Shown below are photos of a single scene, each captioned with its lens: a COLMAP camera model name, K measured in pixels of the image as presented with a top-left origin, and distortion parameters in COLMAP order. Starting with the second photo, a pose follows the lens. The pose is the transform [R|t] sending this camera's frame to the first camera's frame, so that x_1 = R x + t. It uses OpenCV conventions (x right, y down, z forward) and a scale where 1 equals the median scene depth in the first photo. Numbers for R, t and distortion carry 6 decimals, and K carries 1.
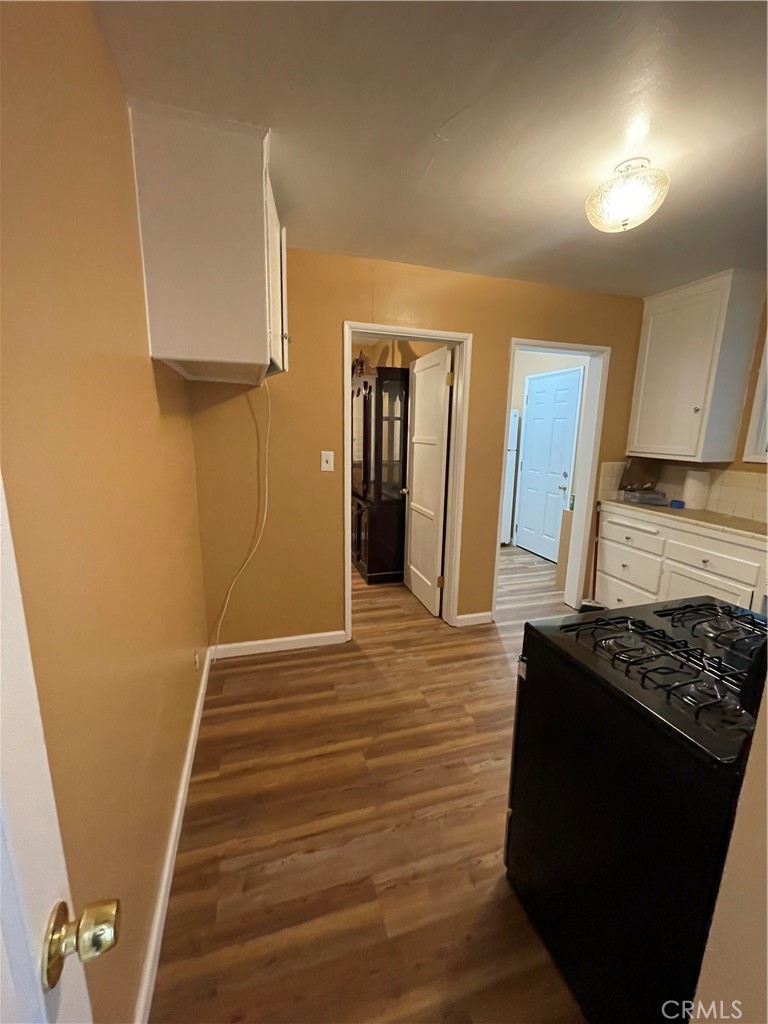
lens RADIAL K [[412.2, 0, 383.7], [0, 412.2, 508.6], [0, 0, 1]] dist [0.002420, -0.000475]
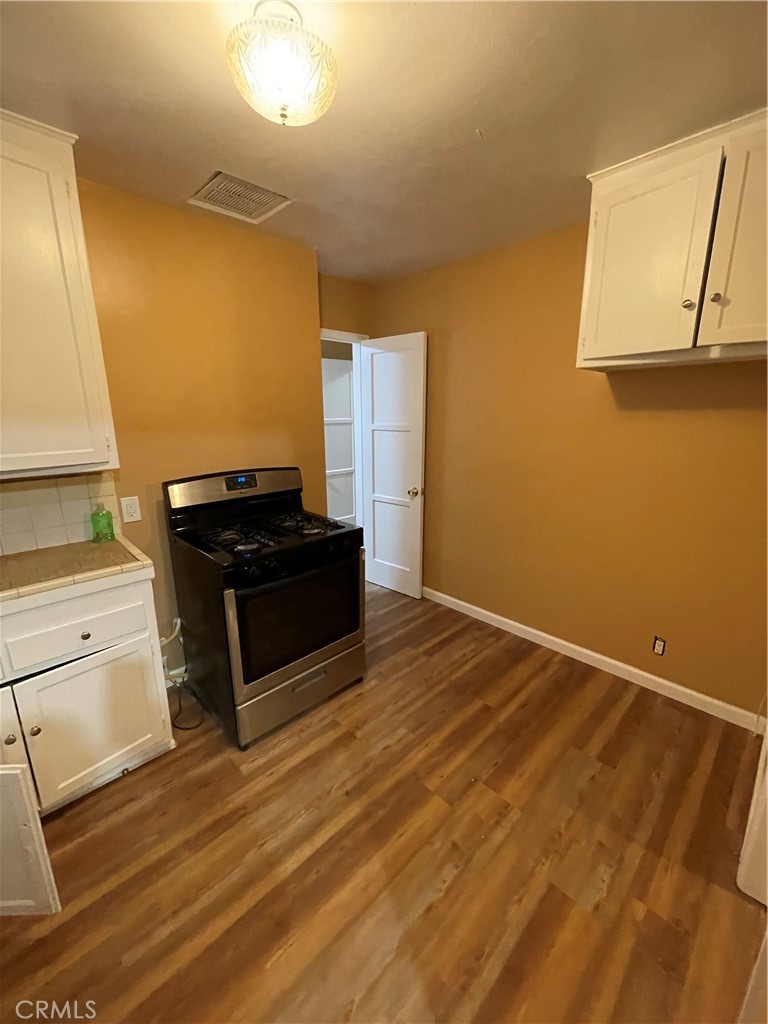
lens RADIAL K [[412.2, 0, 383.7], [0, 412.2, 508.6], [0, 0, 1]] dist [0.002420, -0.000475]
pose [[-0.891441, 0.092314, -0.443635, 0.636531], [-0.098579, 0.916073, 0.388706, -0.304090], [0.442285, 0.390241, -0.807525, 1.490473]]
